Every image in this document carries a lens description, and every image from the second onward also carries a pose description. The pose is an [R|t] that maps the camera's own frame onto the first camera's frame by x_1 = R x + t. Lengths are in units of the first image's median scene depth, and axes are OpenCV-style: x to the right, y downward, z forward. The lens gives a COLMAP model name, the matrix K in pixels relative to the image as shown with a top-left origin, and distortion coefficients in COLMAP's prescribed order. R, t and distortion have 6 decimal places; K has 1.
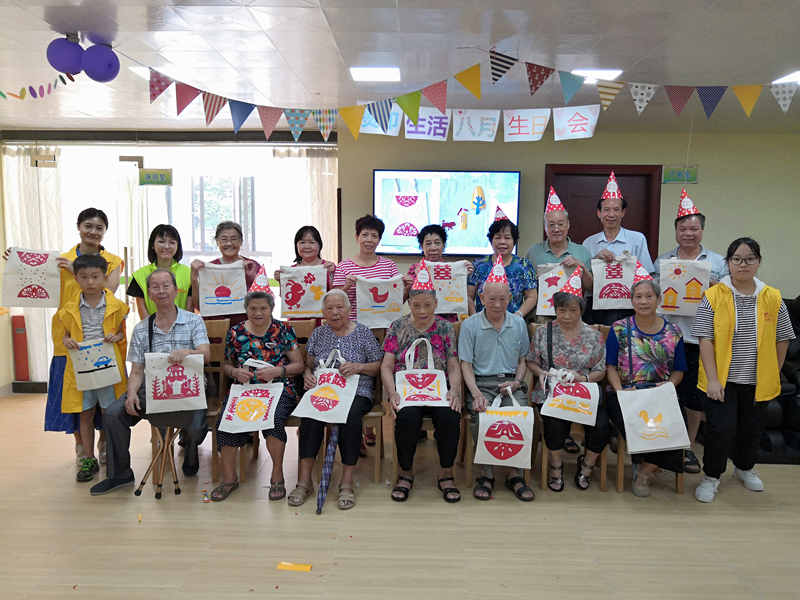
lens RADIAL K [[614.3, 0, 400.0], [0, 614.3, 300.0], [0, 0, 1]] dist [-0.002573, -0.001664]
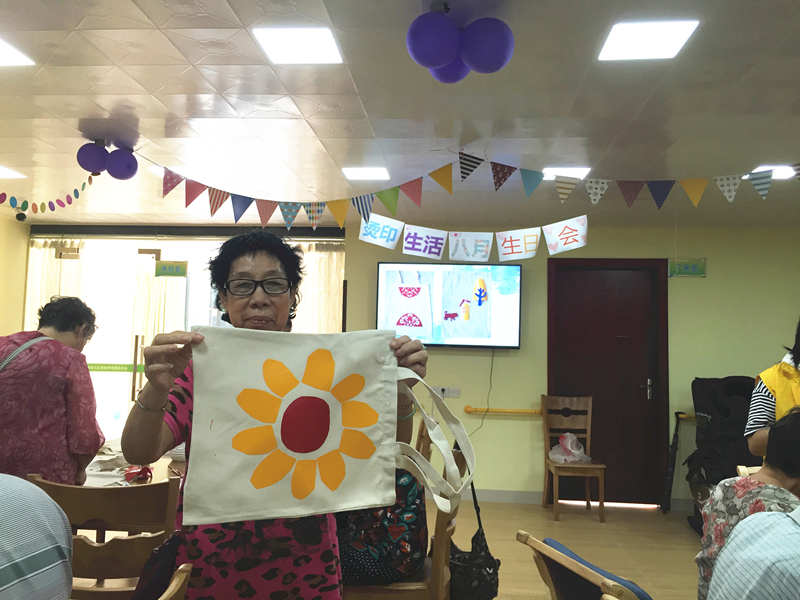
lens RADIAL K [[666.1, 0, 395.7], [0, 666.1, 293.3], [0, 0, 1]] dist [0.036358, -0.011092]
pose [[0.997998, 0.007025, -0.062850, 0.077544], [-0.018067, 0.984064, -0.176896, 0.049890], [0.060605, 0.177677, 0.982221, -0.122133]]
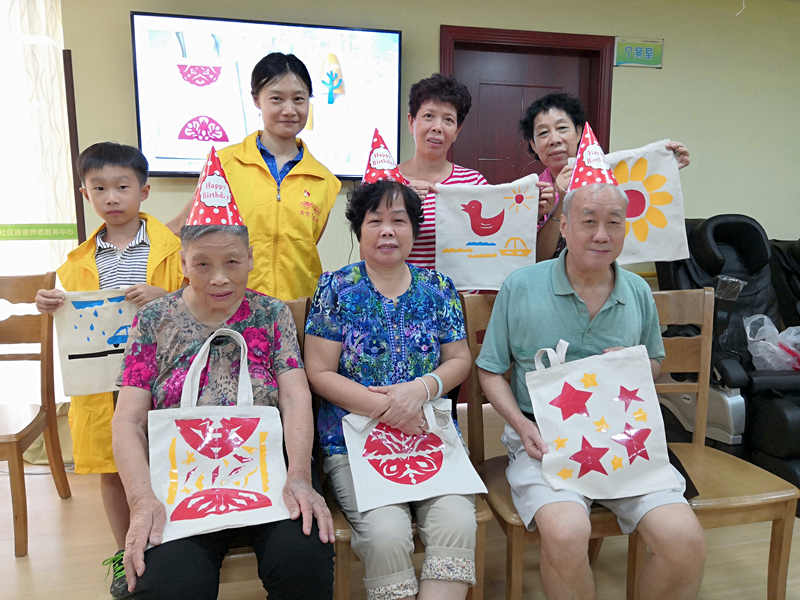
lens RADIAL K [[614.3, 0, 400.0], [0, 614.3, 300.0], [0, 0, 1]] dist [-0.002573, -0.001664]
pose [[0.967961, -0.046244, 0.246806, 0.052796], [0.031186, 0.997425, 0.064575, 0.010668], [-0.249156, -0.054809, 0.966911, 0.568017]]
